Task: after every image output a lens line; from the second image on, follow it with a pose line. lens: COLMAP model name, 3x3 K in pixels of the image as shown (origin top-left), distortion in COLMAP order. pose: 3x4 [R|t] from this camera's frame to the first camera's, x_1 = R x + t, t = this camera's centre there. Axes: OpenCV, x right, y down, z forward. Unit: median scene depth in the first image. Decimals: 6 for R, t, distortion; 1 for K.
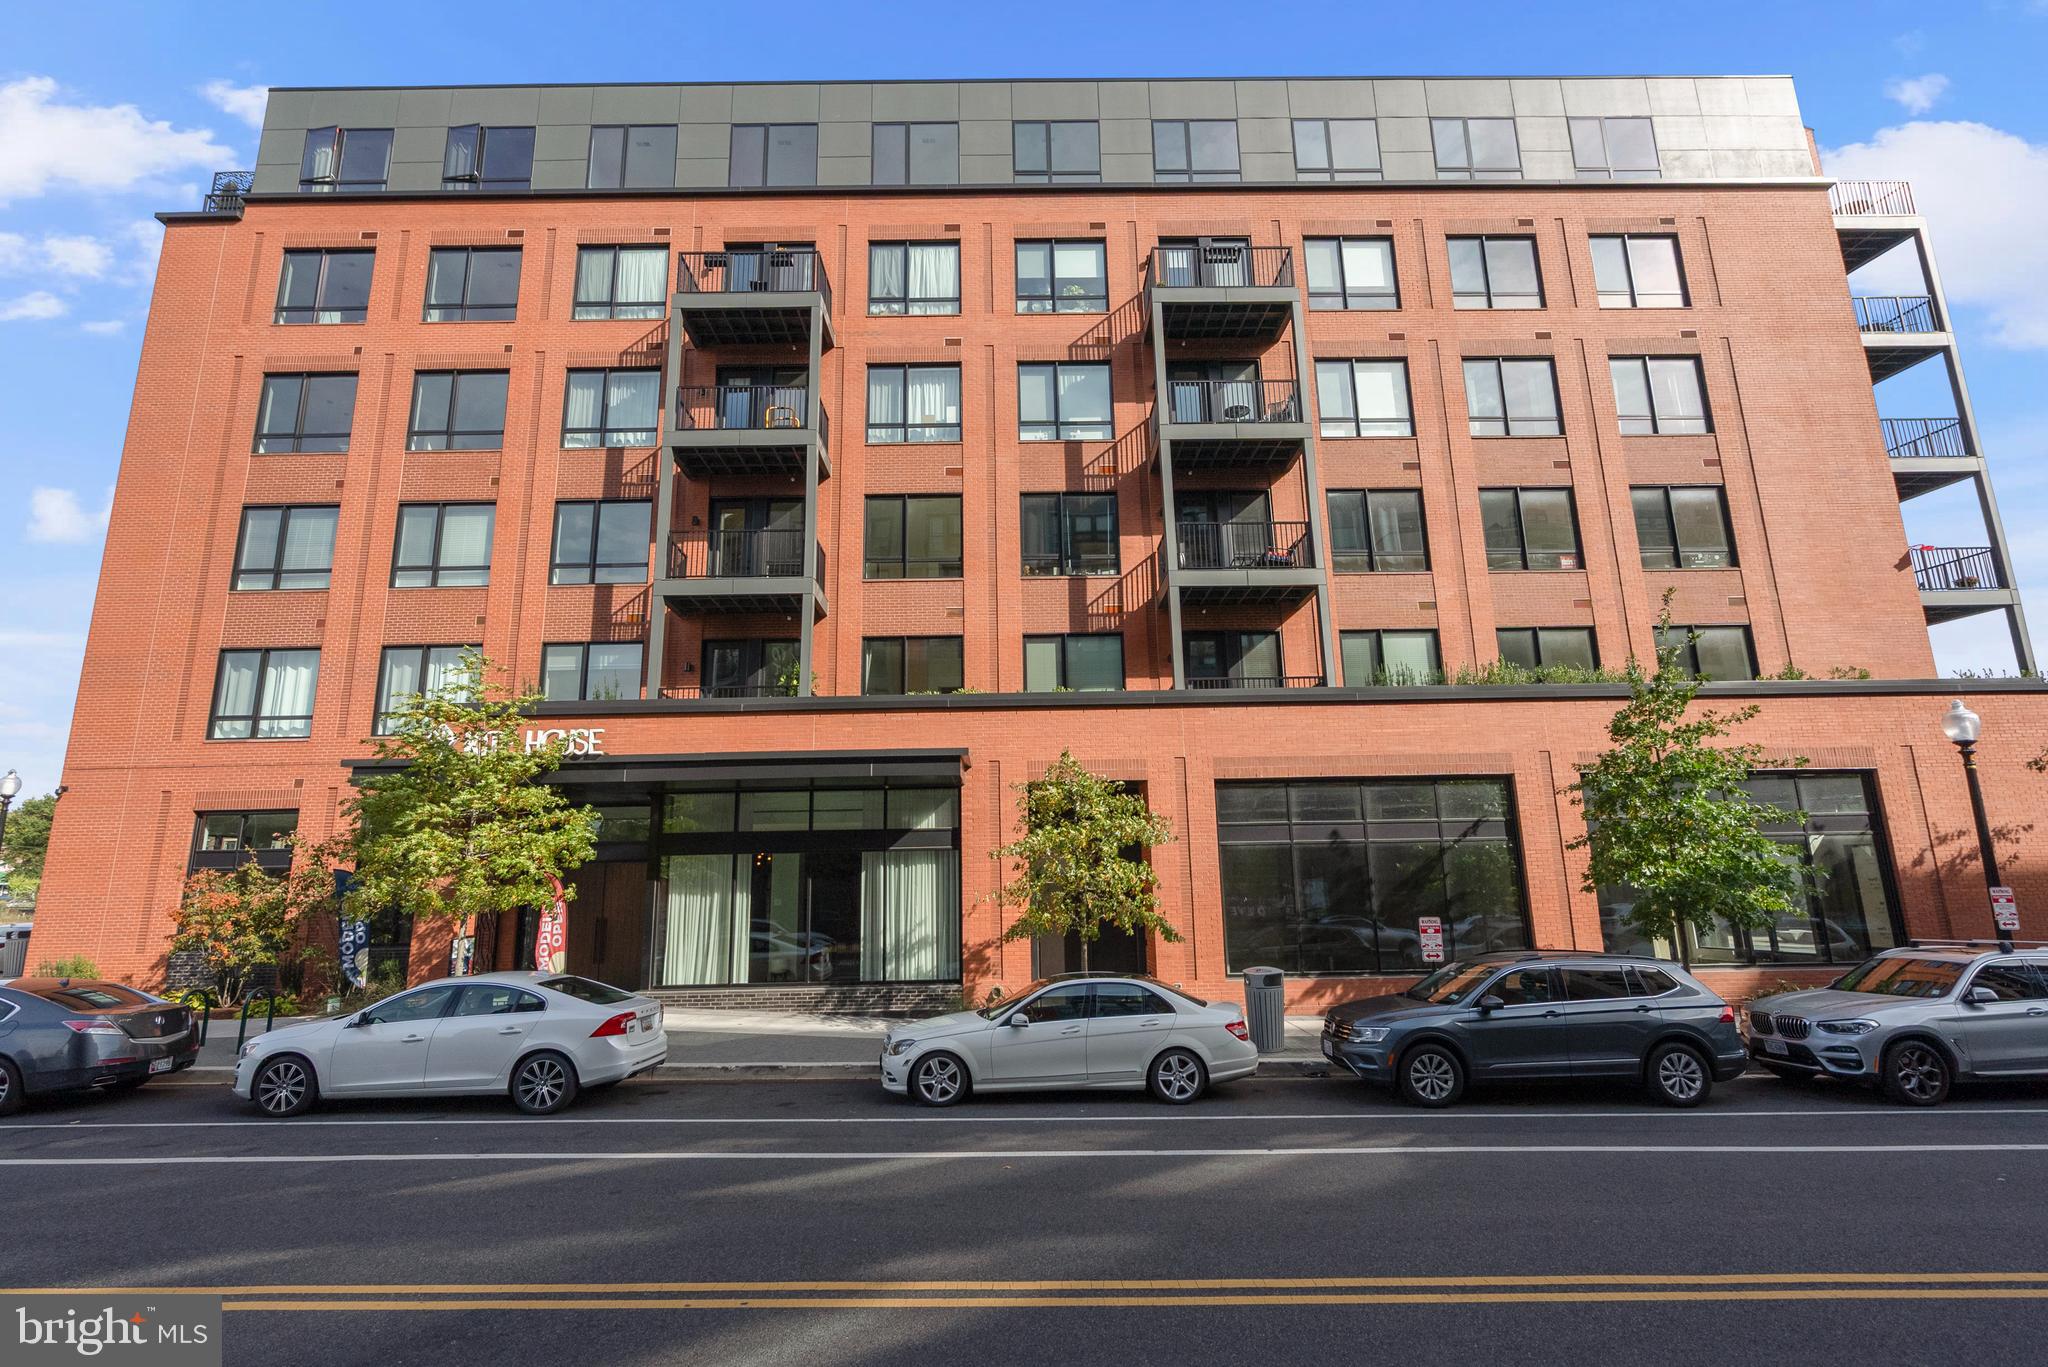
lens RADIAL K [[958.8, 0, 1024.0], [0, 958.8, 683.5], [0, 0, 1]] dist [-0.004161, 0.000245]
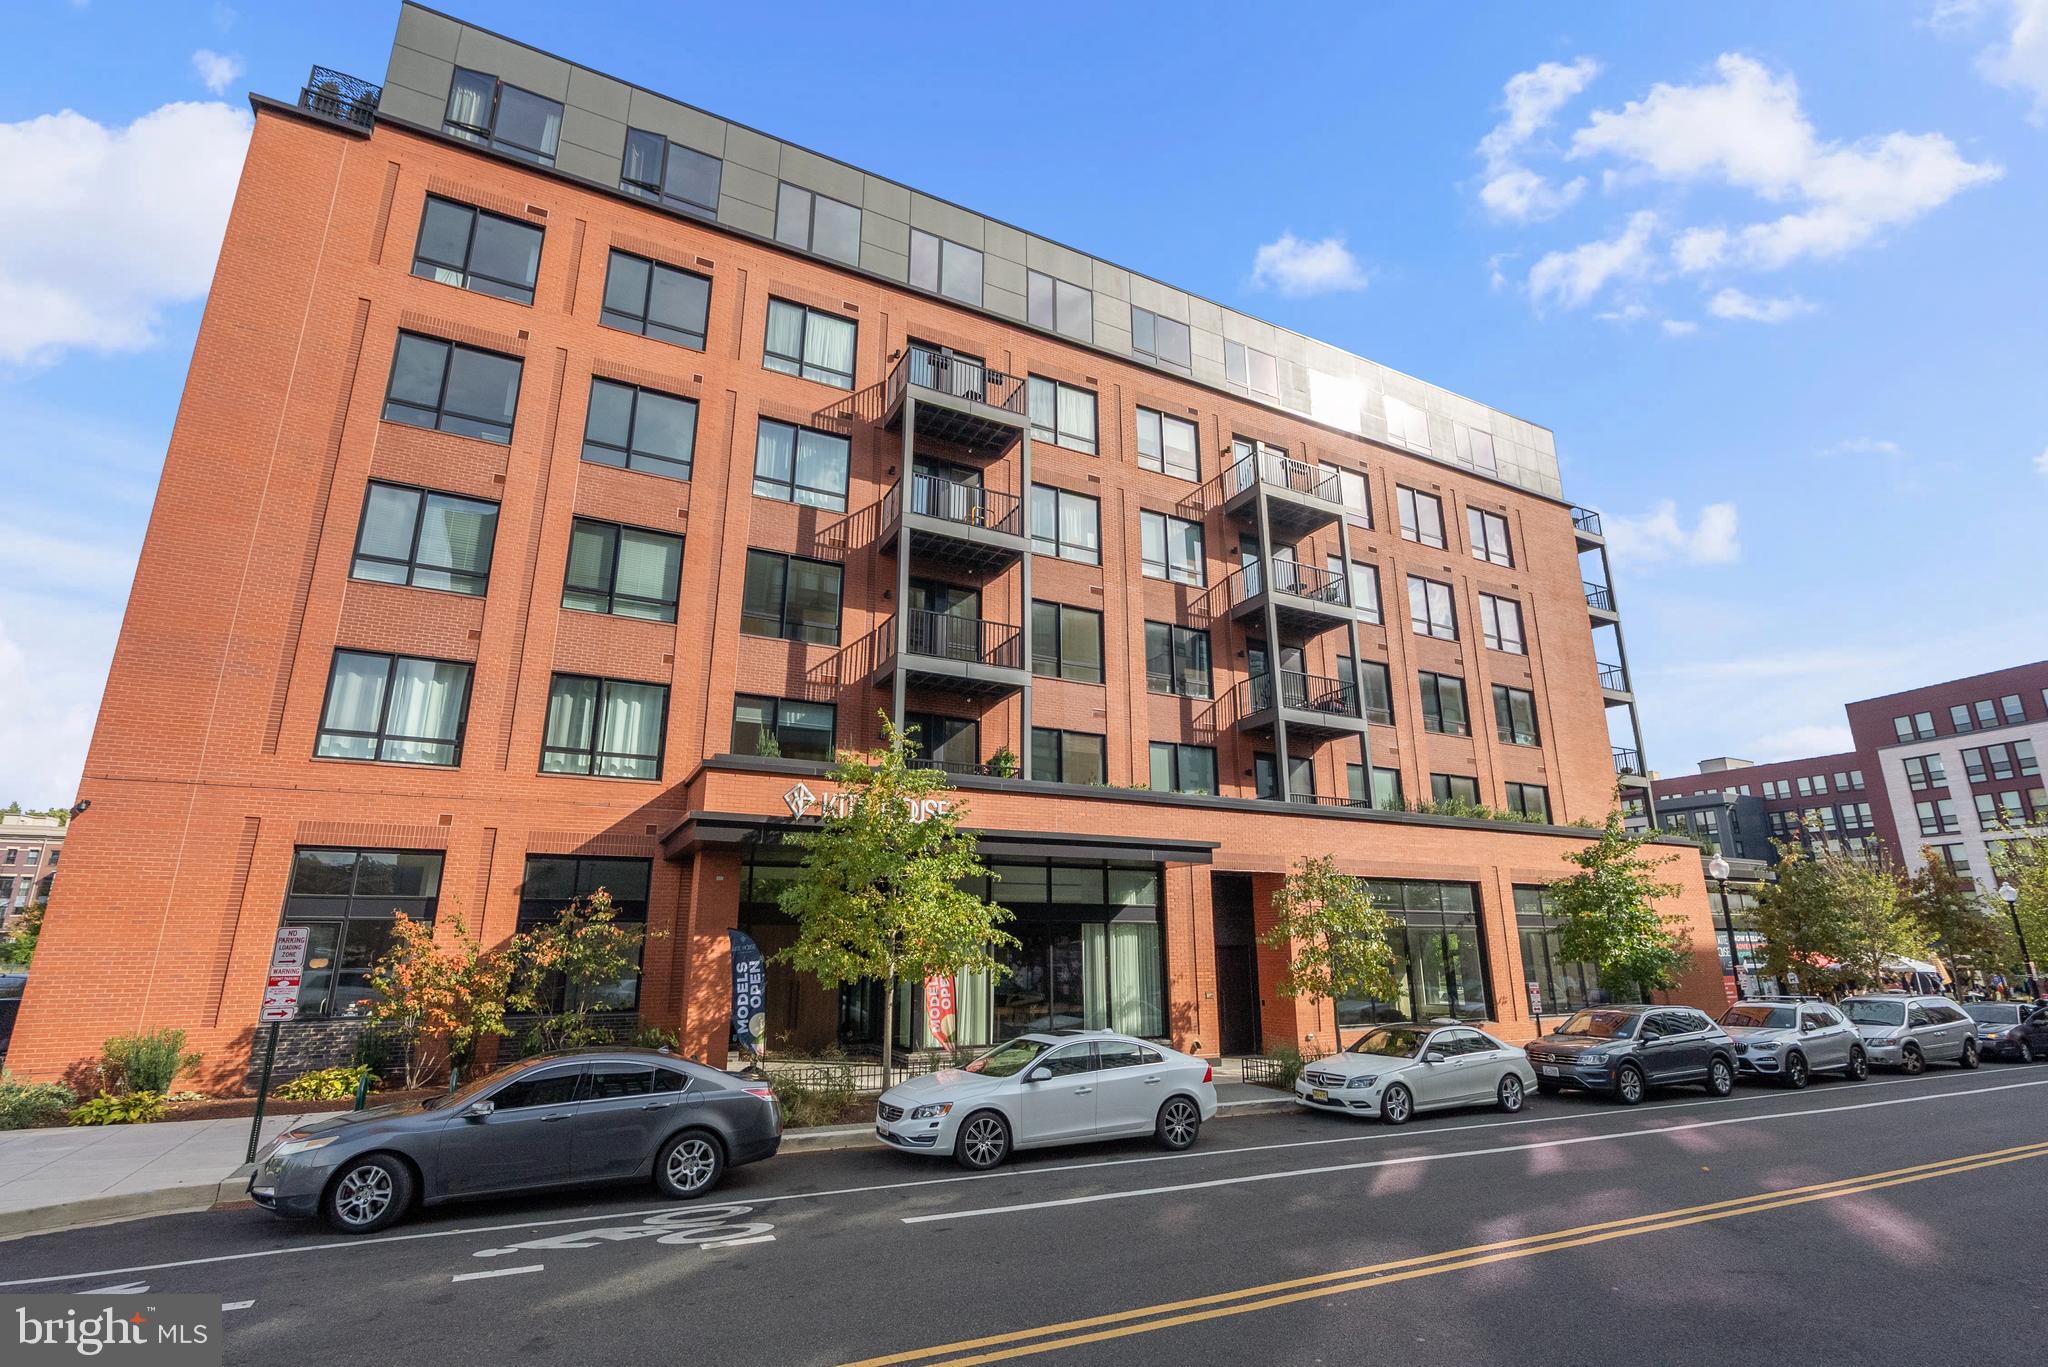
lens RADIAL K [[964.7, 0, 1024.6], [0, 964.7, 676.9], [0, 0, 1]] dist [-0.005608, -0.000195]
pose [[0.889306, 0.141472, 0.434879, -0.627304], [-0.108646, 0.989080, -0.099585, 0.006935], [-0.444219, 0.041314, 0.894965, 0.001078]]
